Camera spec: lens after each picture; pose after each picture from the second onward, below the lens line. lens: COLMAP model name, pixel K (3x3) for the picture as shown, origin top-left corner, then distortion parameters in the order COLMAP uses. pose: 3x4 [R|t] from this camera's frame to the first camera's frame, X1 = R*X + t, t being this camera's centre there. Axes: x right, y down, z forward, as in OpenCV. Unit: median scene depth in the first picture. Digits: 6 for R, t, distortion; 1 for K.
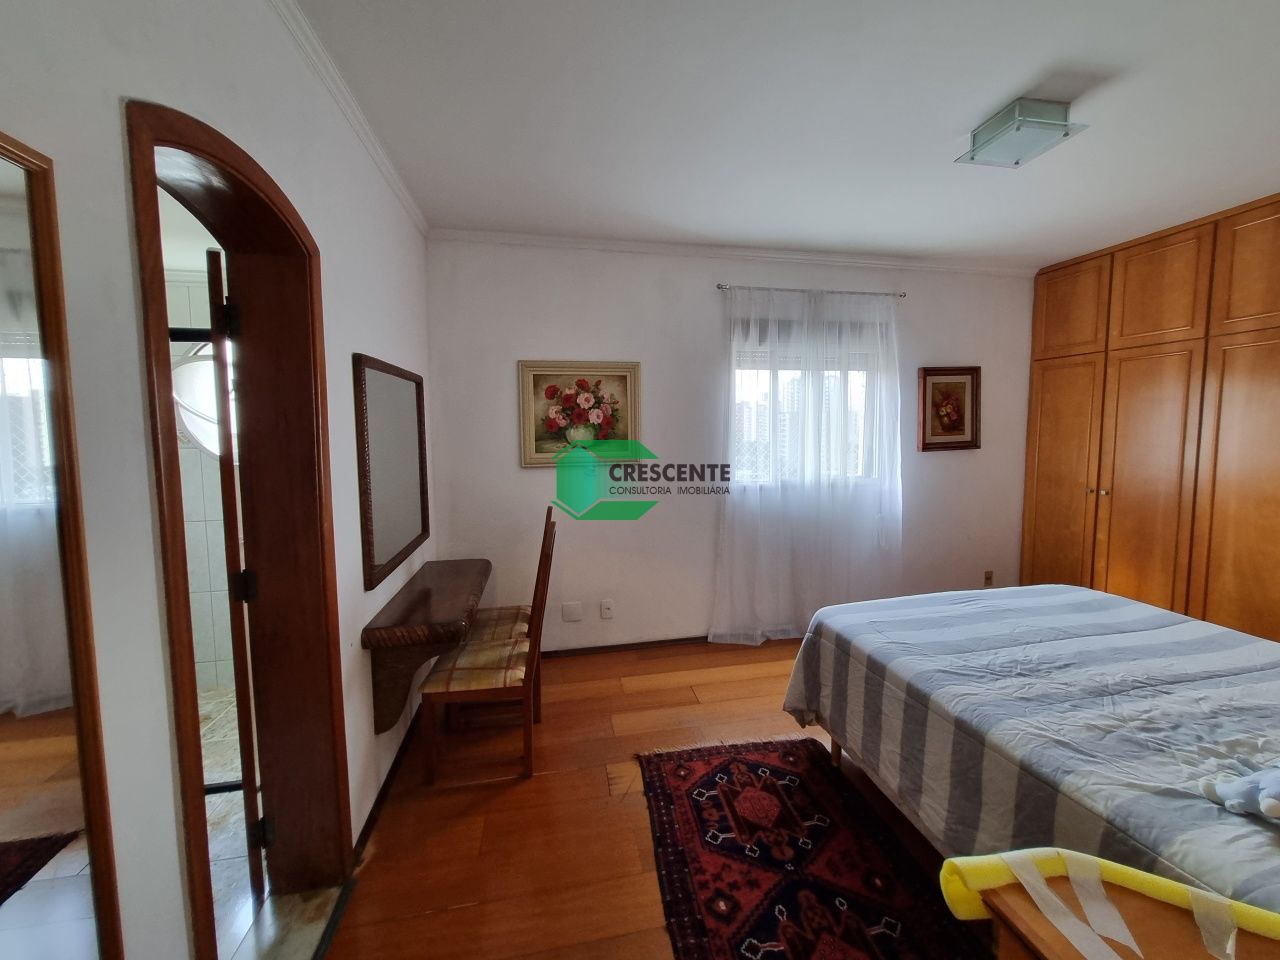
lens RADIAL K [[504.6, 0, 645.3], [0, 504.6, 473.3], [0, 0, 1]] dist [0.003850, 0.000228]
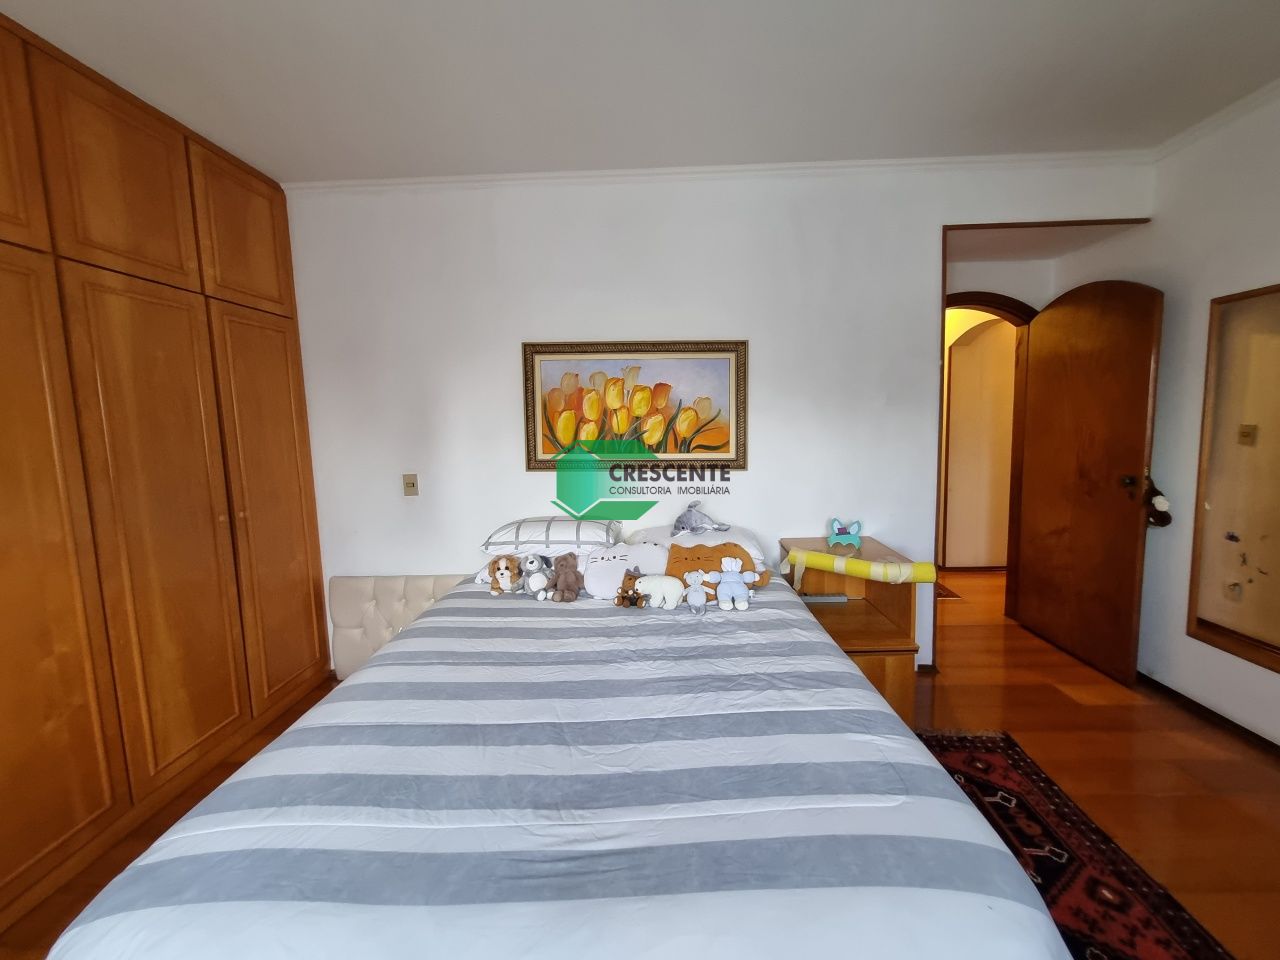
lens RADIAL K [[504.6, 0, 645.7], [0, 504.6, 462.0], [0, 0, 1]] dist [0.003850, 0.000228]
pose [[-0.974051, 0.011915, 0.226016, 0.601892], [0.052418, 0.983338, 0.174065, -0.106520], [-0.220176, 0.181395, -0.958446, 1.537177]]
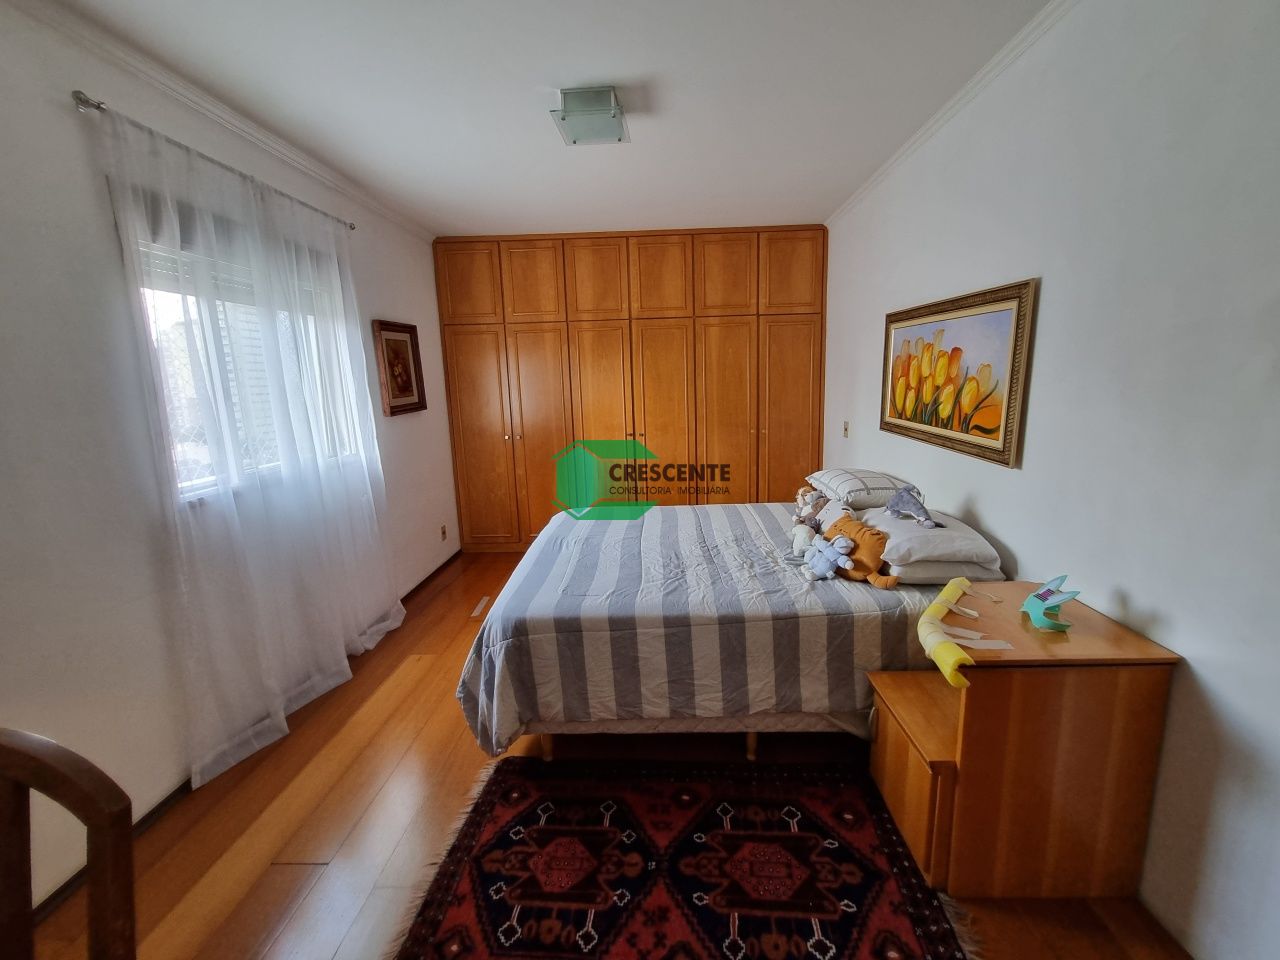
lens RADIAL K [[504.6, 0, 656.7], [0, 504.6, 468.4], [0, 0, 1]] dist [0.003850, 0.000228]
pose [[0.220568, -0.172823, 0.959938, -0.410548], [0.116596, 0.981792, 0.149967, -0.058965], [-0.968378, 0.078847, 0.236702, 0.624990]]
